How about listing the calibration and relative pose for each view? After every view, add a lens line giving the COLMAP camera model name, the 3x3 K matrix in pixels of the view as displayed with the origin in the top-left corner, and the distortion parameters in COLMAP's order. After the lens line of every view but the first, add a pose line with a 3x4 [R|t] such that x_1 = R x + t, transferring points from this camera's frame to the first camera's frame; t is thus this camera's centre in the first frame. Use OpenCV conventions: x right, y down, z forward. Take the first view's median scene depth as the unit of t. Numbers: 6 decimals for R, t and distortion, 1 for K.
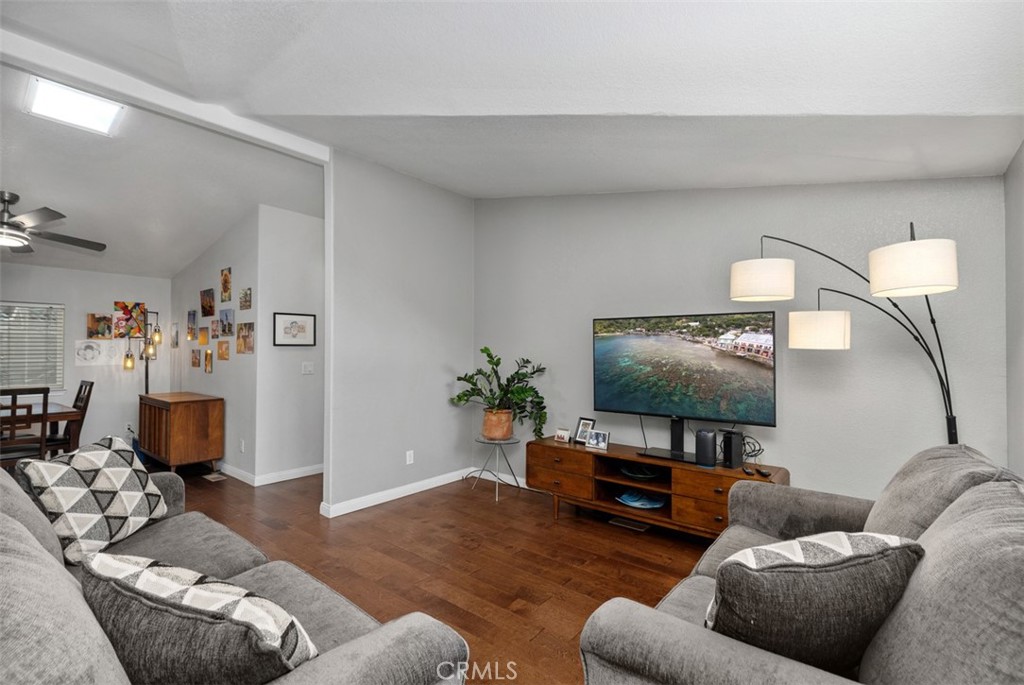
lens RADIAL K [[465.2, 0, 512.2], [0, 465.2, 344.5], [0, 0, 1]] dist [0.009452, -0.002845]
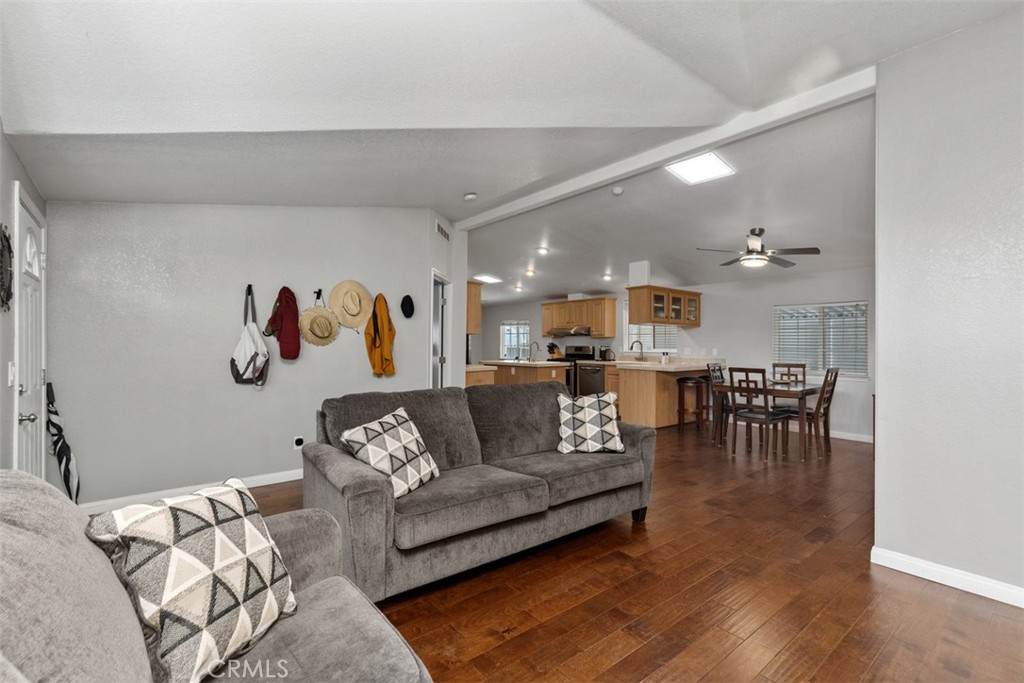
lens RADIAL K [[465.2, 0, 511.4], [0, 465.2, 343.4], [0, 0, 1]] dist [0.009452, -0.002845]
pose [[-0.202626, -0.001033, -0.979256, 0.437170], [0.009572, 0.999950, -0.003035, 0.015550], [0.979210, -0.009988, -0.202605, 0.549328]]
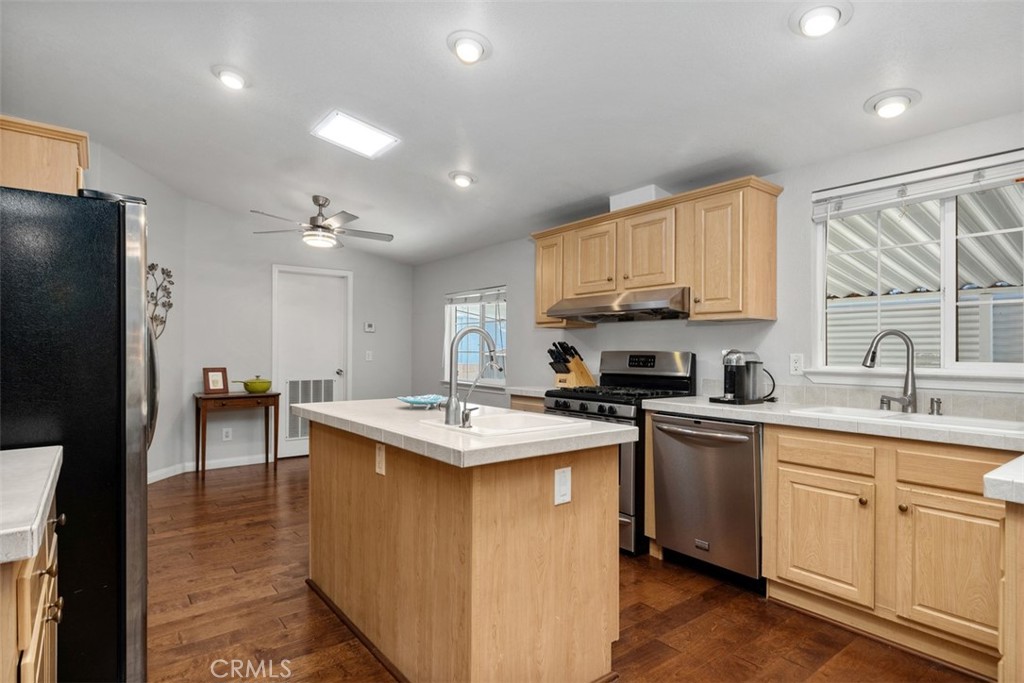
lens RADIAL K [[534.5, 0, 512.2], [0, 534.5, 345.4], [0, 0, 1]] dist [-0.004392, -0.001408]
pose [[-0.220506, -0.011101, -0.975322, -1.129372], [0.007265, 0.999889, -0.013024, 0.025745], [0.975358, -0.009958, -0.220401, 0.378308]]
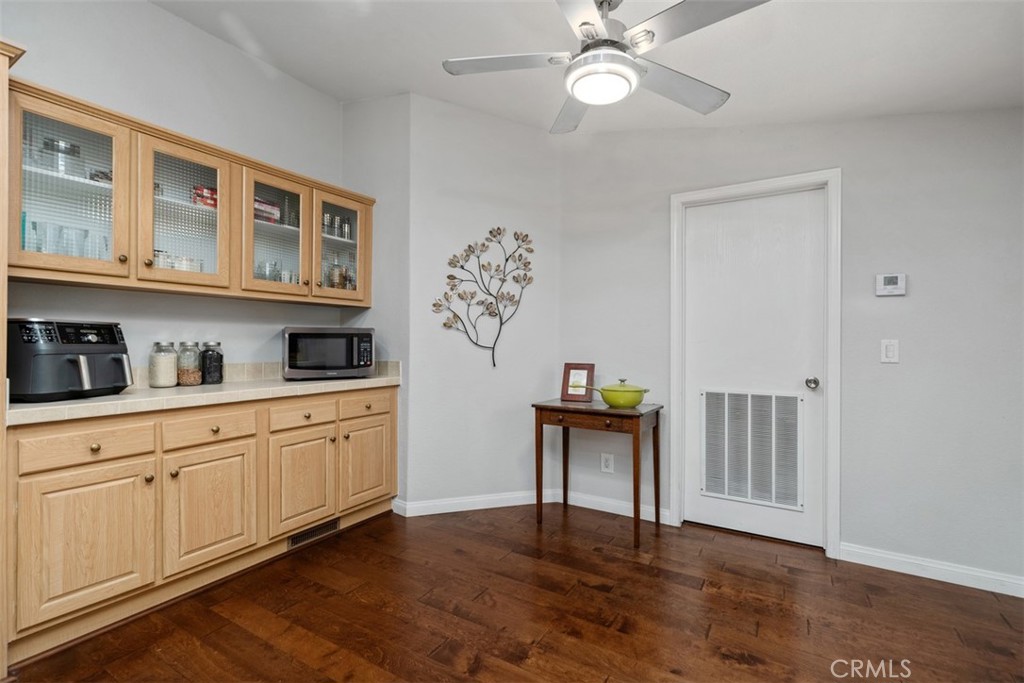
lens RADIAL K [[465.2, 0, 507.9], [0, 465.2, 342.3], [0, 0, 1]] dist [0.009452, -0.002845]
pose [[-0.991430, -0.008592, -0.130359, -2.057504], [-0.006748, 0.999871, -0.014581, 0.034552], [0.130467, -0.013576, -0.991360, 0.135882]]
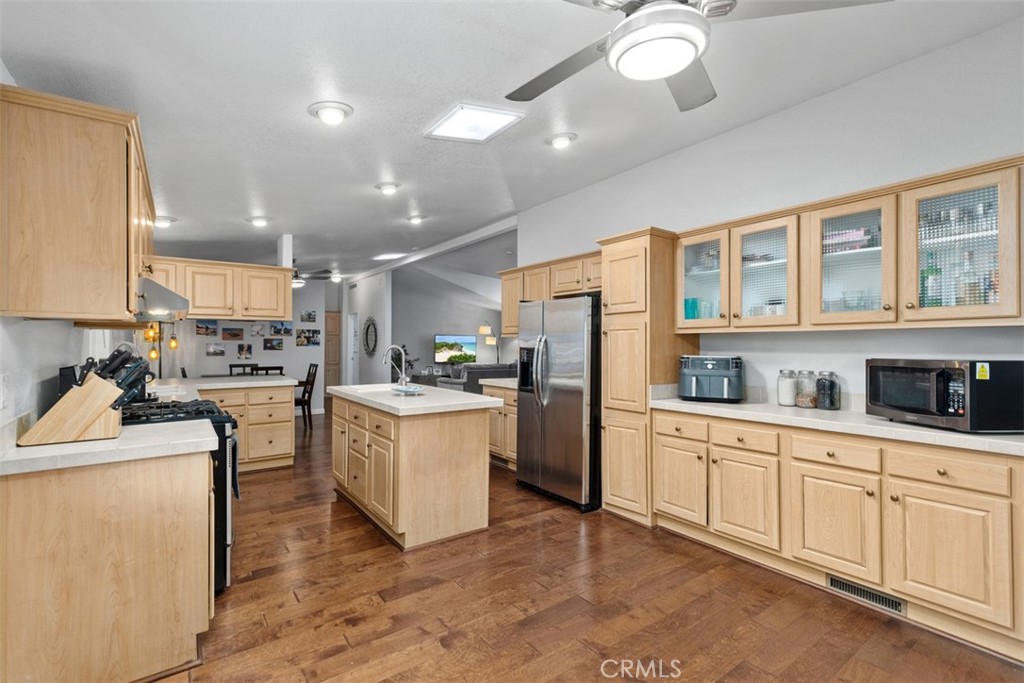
lens RADIAL K [[465.2, 0, 508.8], [0, 465.2, 342.2], [0, 0, 1]] dist [0.009452, -0.002845]
pose [[0.260319, 0.005806, 0.965505, -2.574421], [-0.018073, 0.999836, -0.001140, -0.009816], [-0.965353, -0.017153, 0.260382, -0.294214]]
